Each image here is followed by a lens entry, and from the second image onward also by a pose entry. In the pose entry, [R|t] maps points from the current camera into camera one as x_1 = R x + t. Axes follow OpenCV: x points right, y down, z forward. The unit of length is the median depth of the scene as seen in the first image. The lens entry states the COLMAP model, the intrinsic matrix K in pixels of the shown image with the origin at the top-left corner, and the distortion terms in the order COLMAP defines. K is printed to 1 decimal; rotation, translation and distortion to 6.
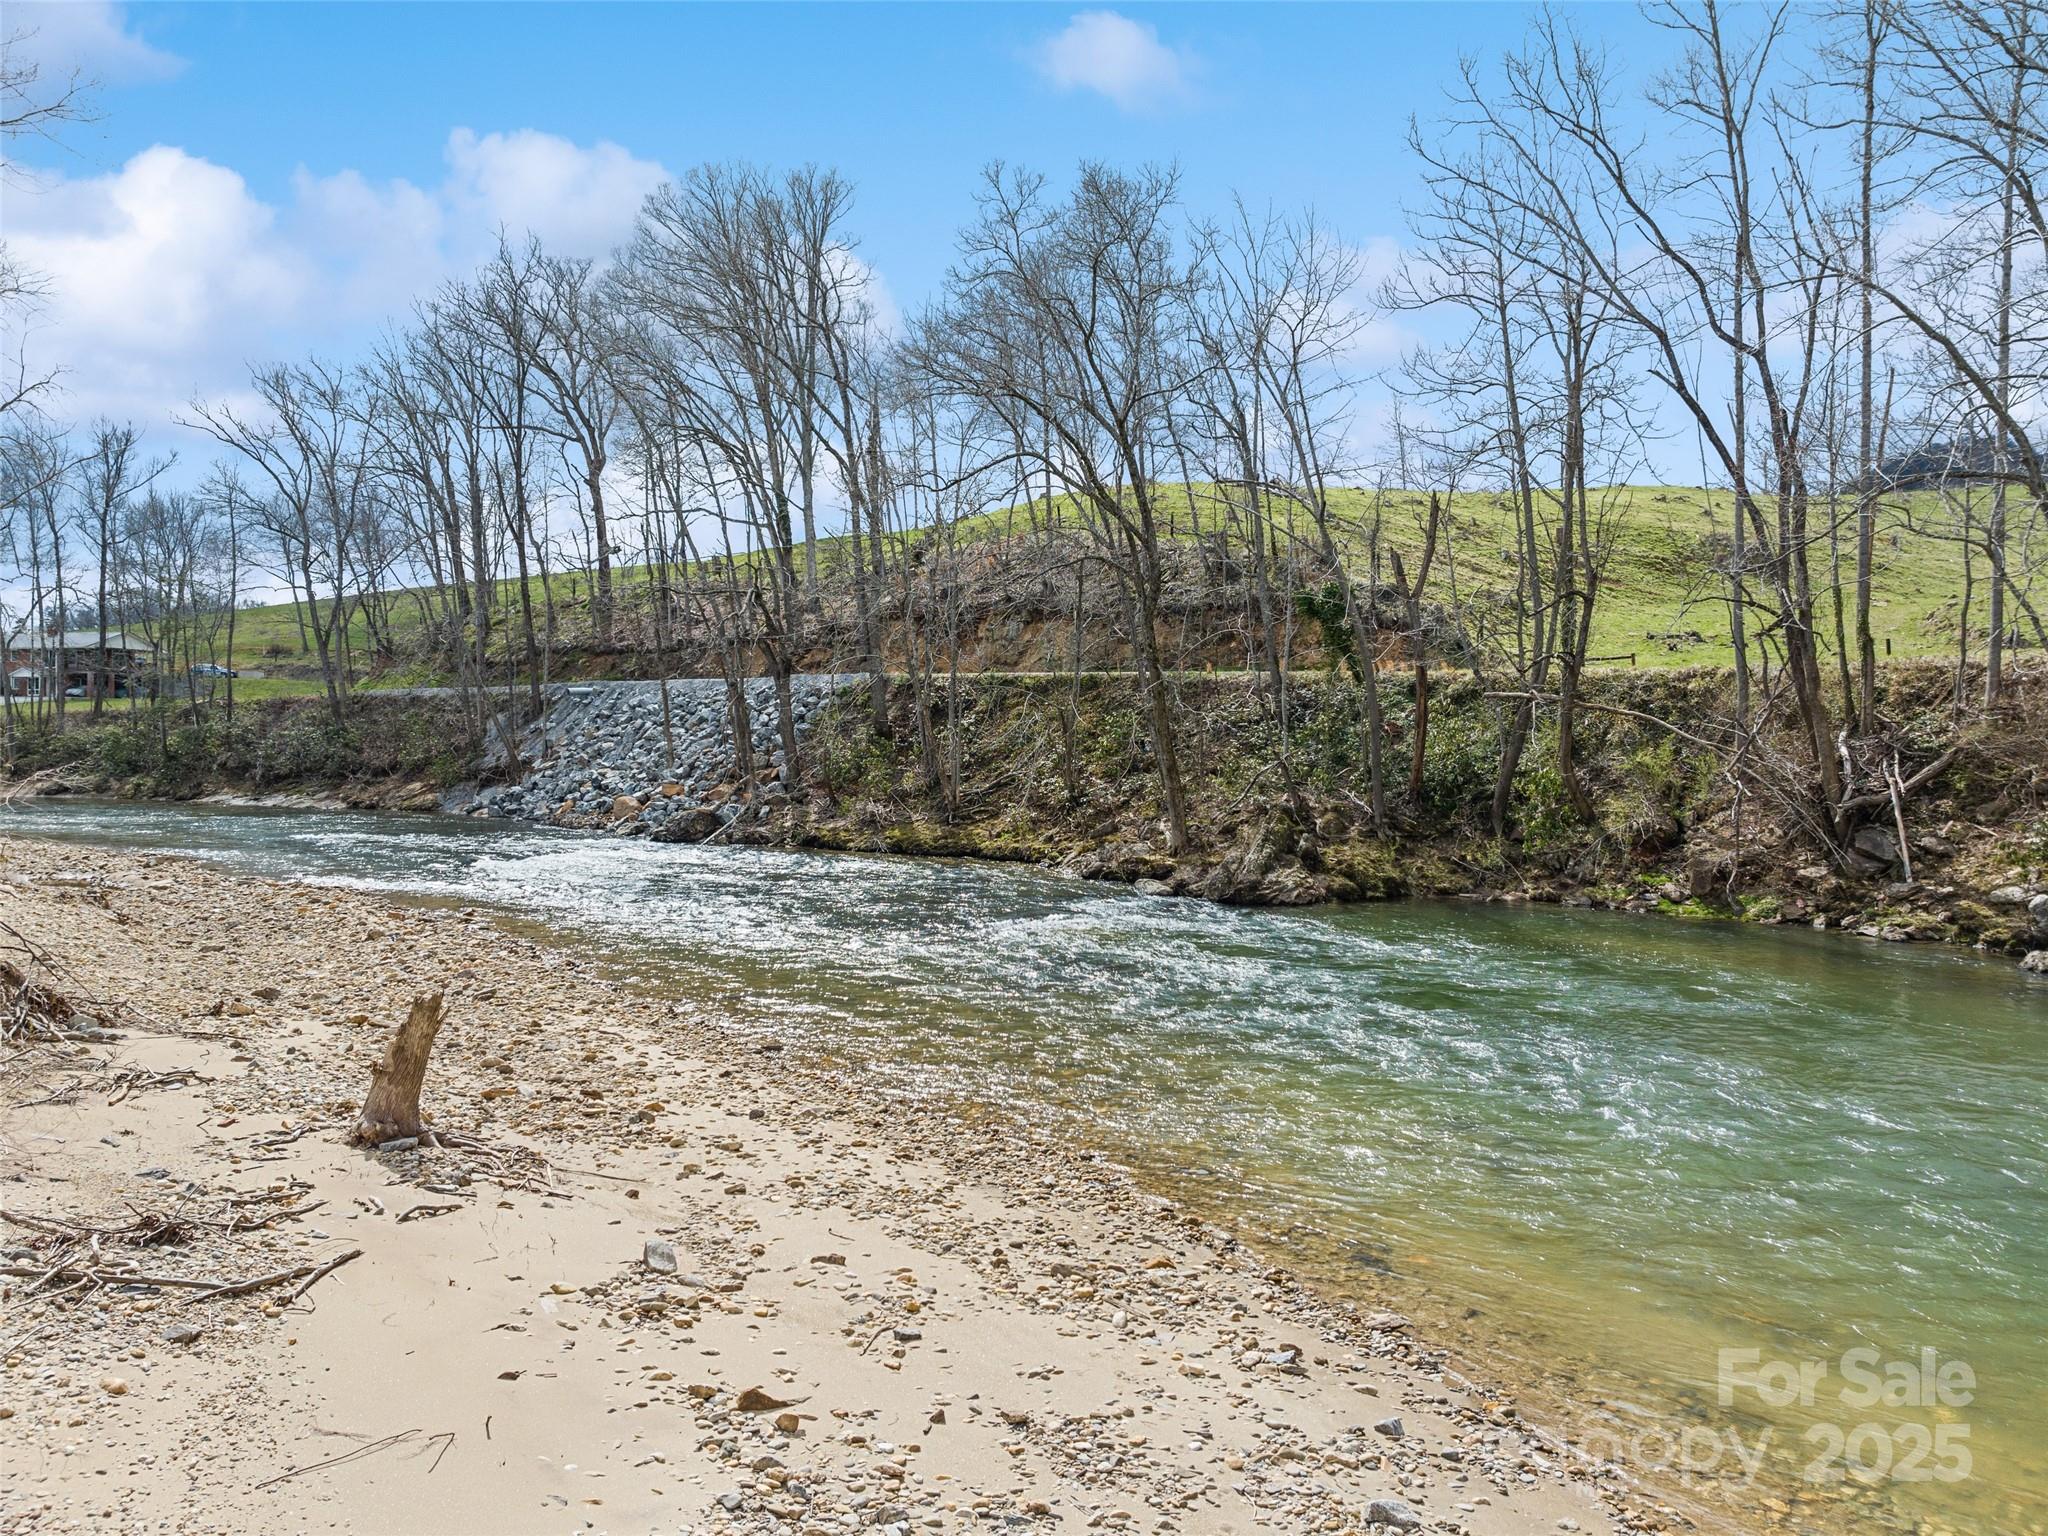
lens RADIAL K [[1440.9, 0, 1065.0], [0, 1440.9, 763.1], [0, 0, 1]] dist [-0.051624, 0.021483]
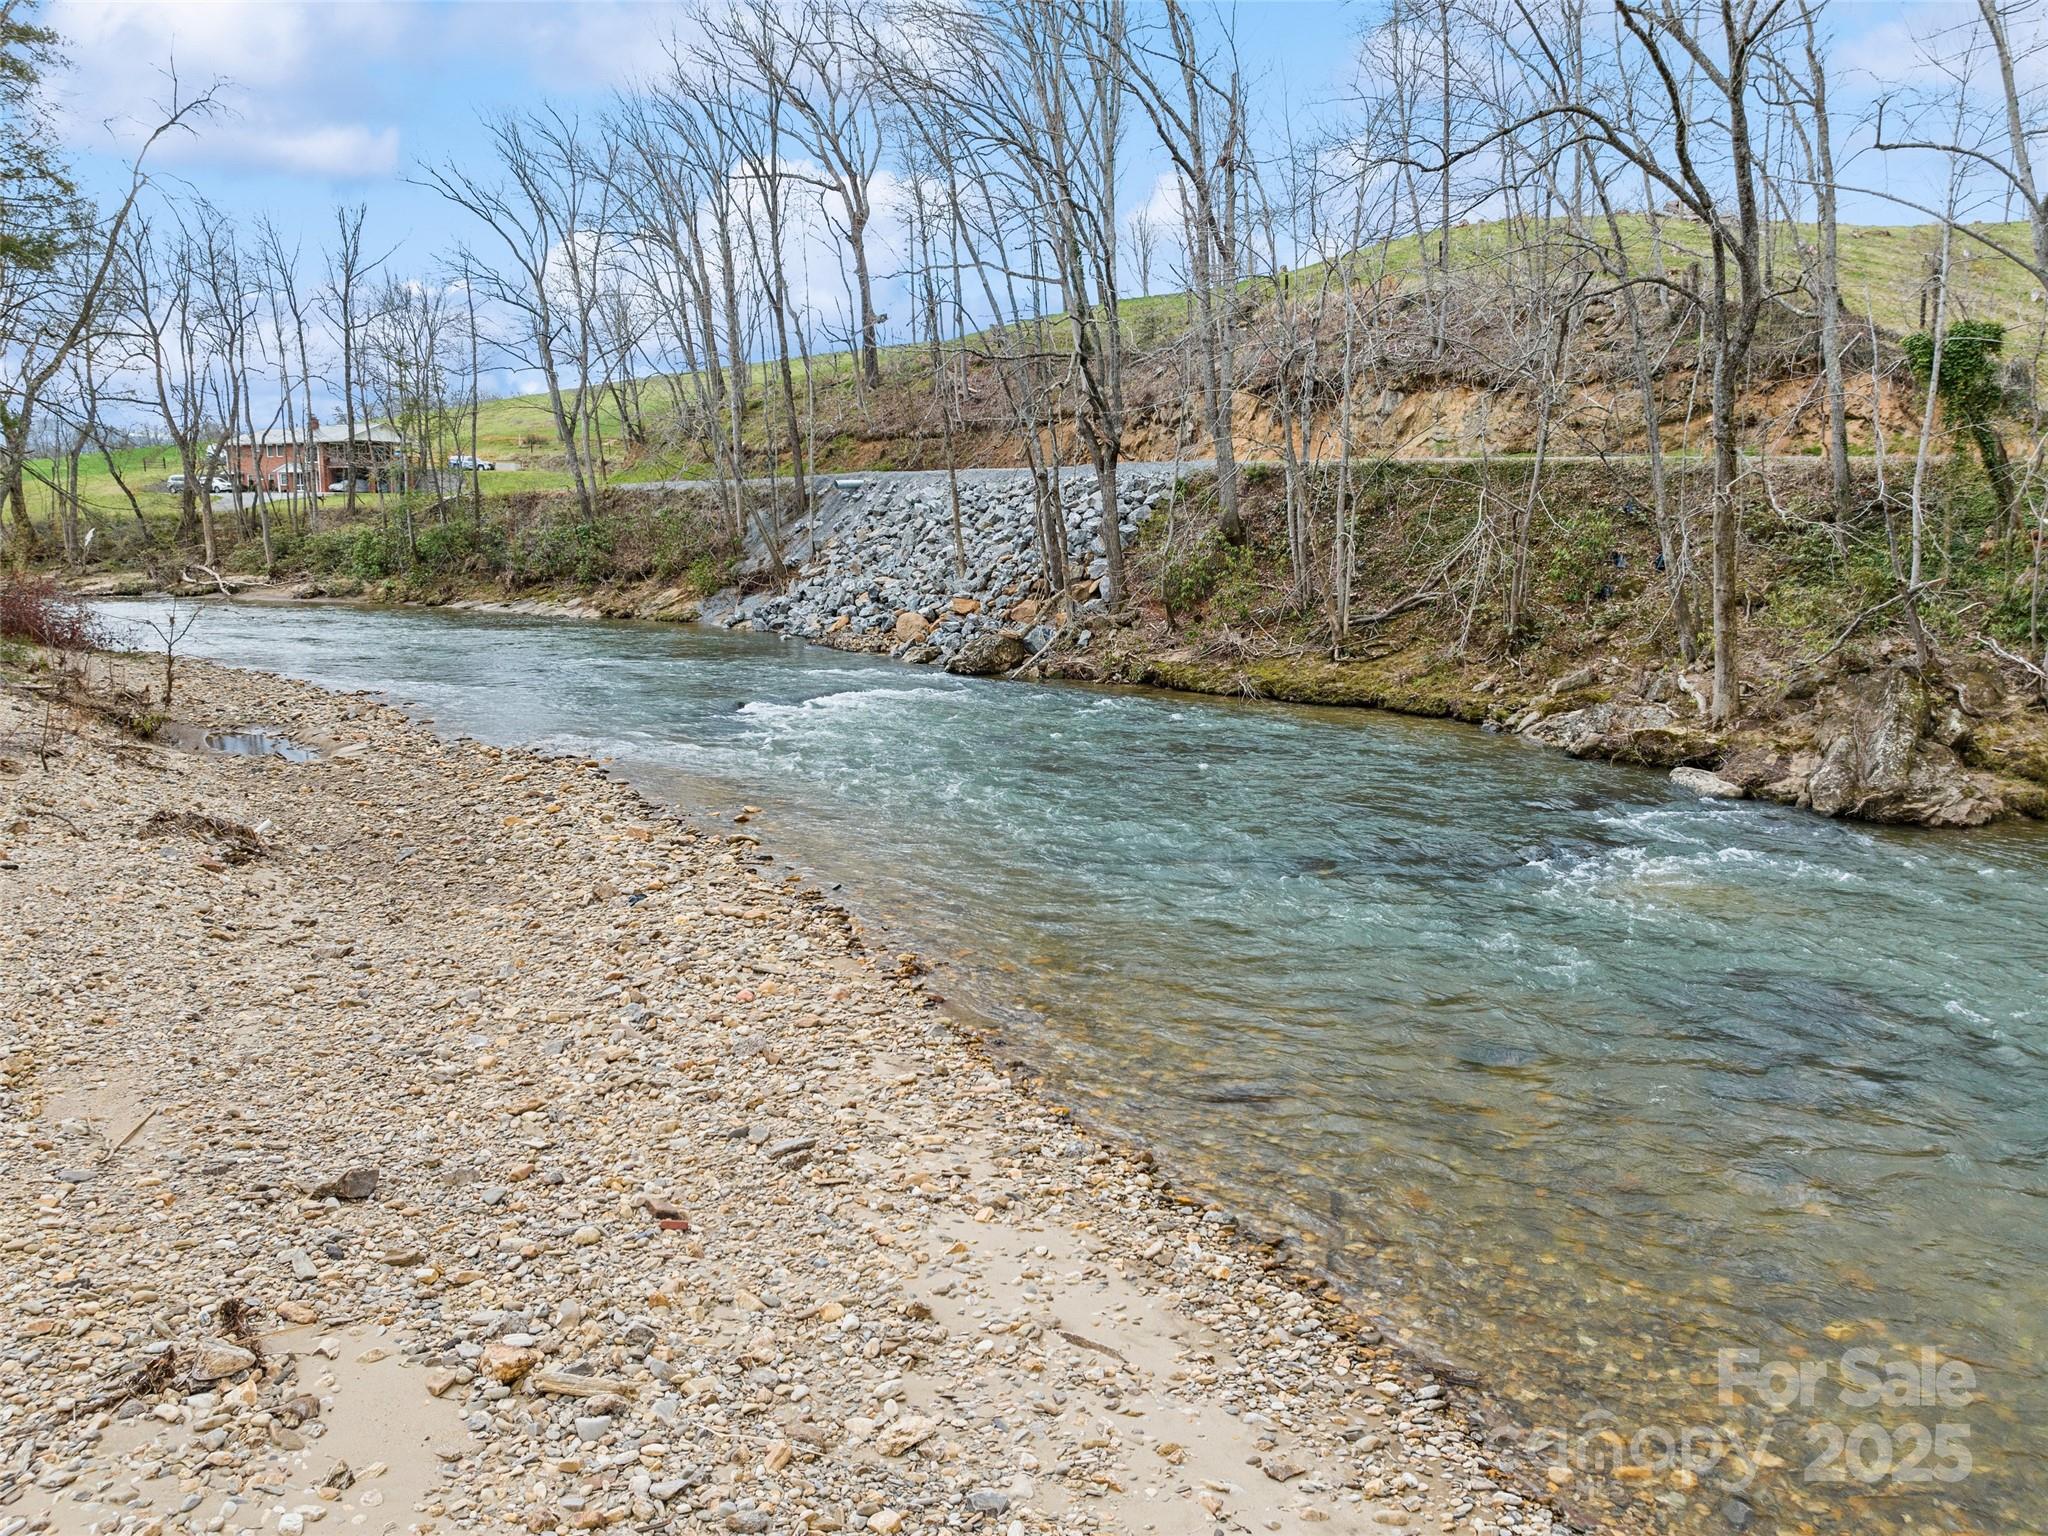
lens RADIAL K [[1440.9, 0, 1074.4], [0, 1440.9, 746.6], [0, 0, 1]] dist [-0.051624, 0.021483]
pose [[0.987130, 0.023165, -0.158231, -0.064042], [-0.001423, 0.990686, 0.136156, -0.011210], [0.159912, -0.134179, 0.977969, 0.153319]]
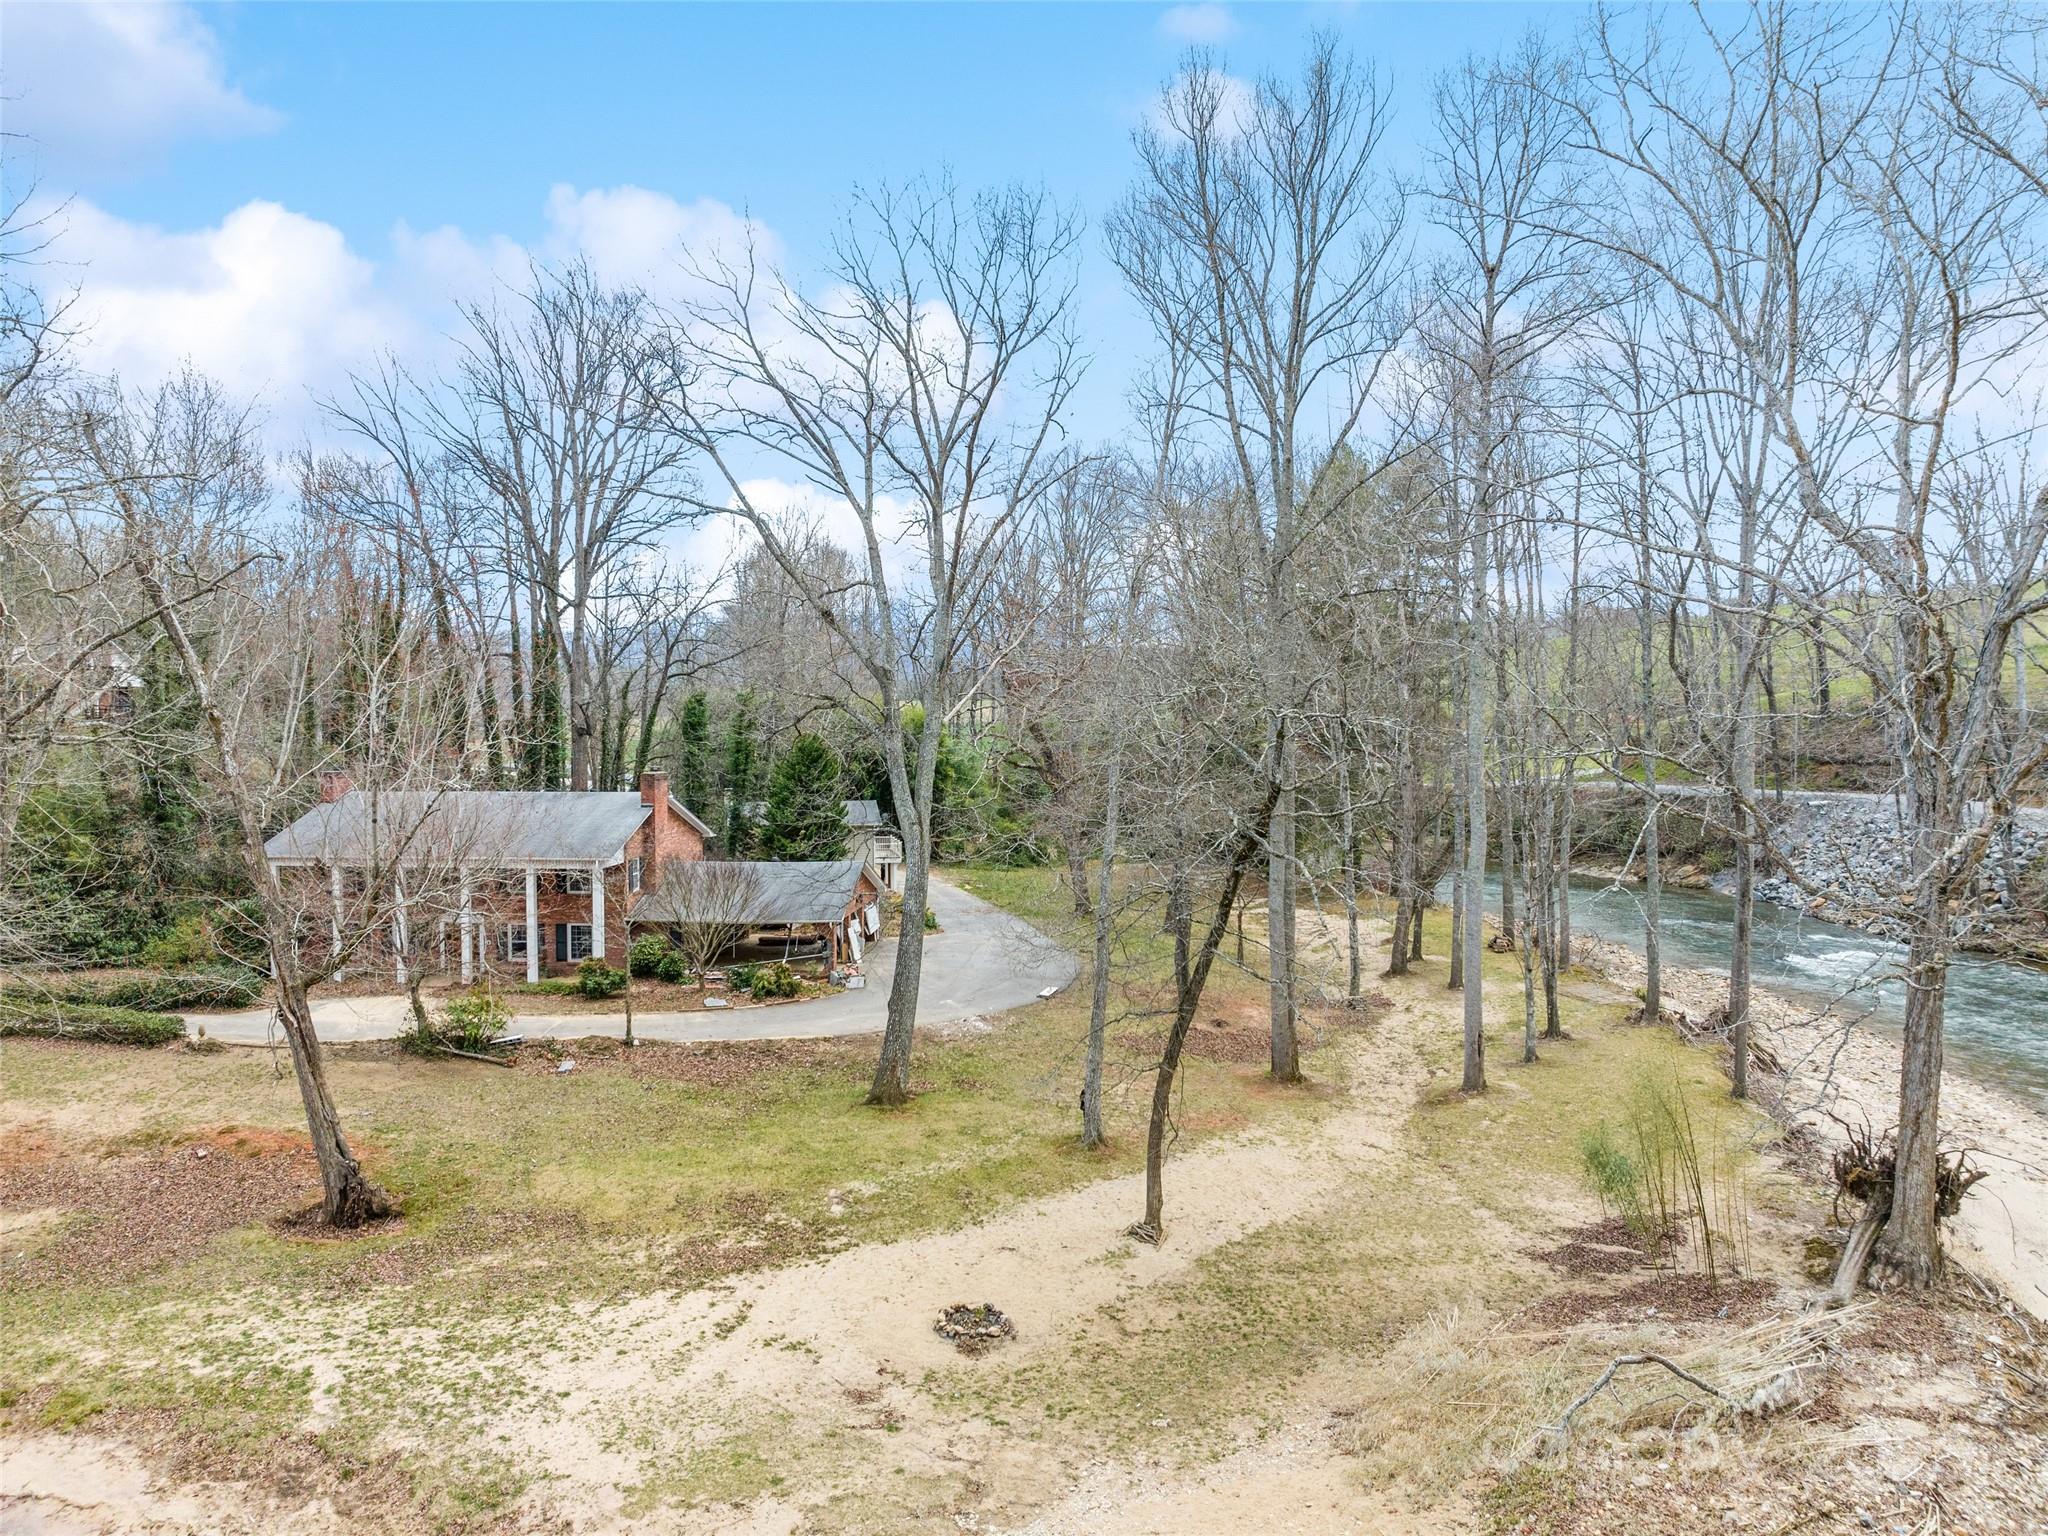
lens RADIAL K [[1440.9, 0, 1027.7], [0, 1440.9, 758.0], [0, 0, 1]] dist [-0.051624, 0.021483]
pose [[0.717307, 0.004123, -0.696745, 0.054368], [0.001890, 0.999967, 0.007862, -0.105451], [0.696754, -0.006956, 0.717276, -0.459342]]
